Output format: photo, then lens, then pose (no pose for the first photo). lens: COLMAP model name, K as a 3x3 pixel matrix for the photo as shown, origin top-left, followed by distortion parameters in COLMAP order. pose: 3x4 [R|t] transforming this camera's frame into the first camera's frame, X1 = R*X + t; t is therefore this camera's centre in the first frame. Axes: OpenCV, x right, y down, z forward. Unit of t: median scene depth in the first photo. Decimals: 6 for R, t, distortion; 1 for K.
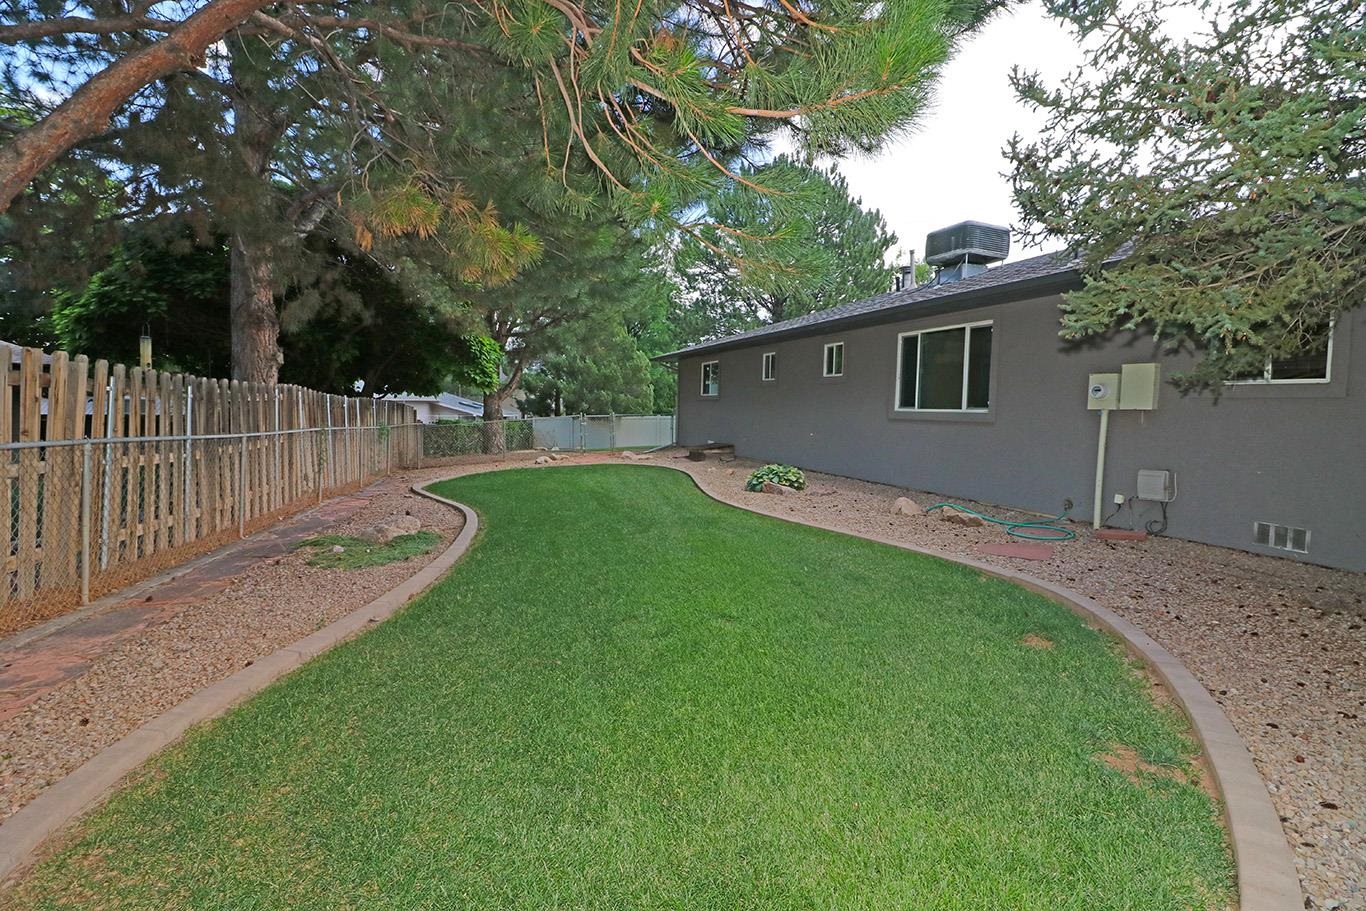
lens RADIAL K [[627.9, 0, 680.8], [0, 627.9, 440.0], [0, 0, 1]] dist [-0.026997, -0.000432]
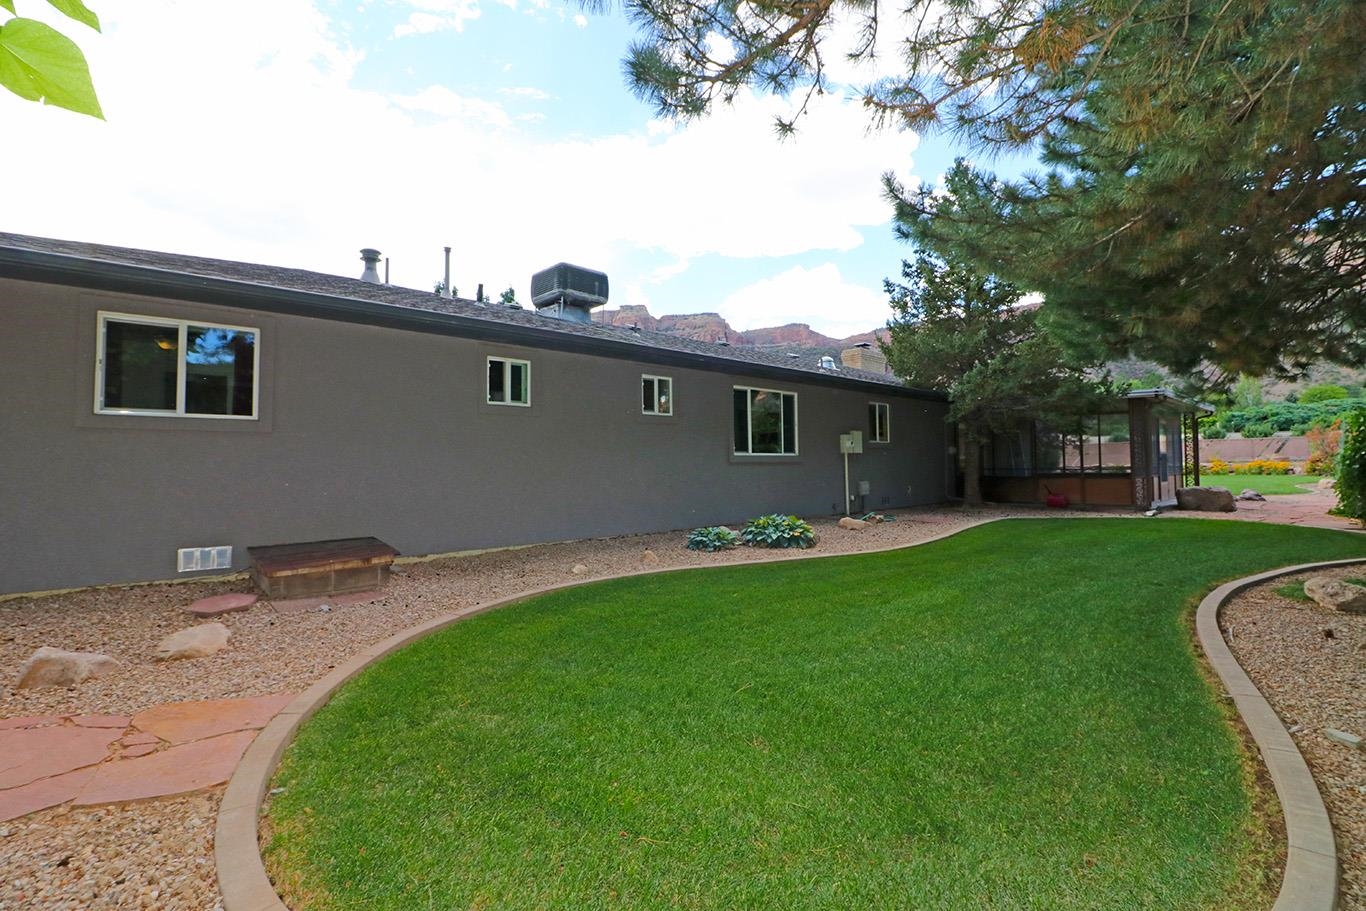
lens RADIAL K [[627.9, 0, 680.8], [0, 627.9, 440.0], [0, 0, 1]] dist [-0.026997, -0.000432]
pose [[-0.347052, 0.004763, 0.937834, -0.731898], [0.035844, 0.999324, 0.008189, -0.094220], [-0.937161, 0.036458, -0.346988, 1.626349]]
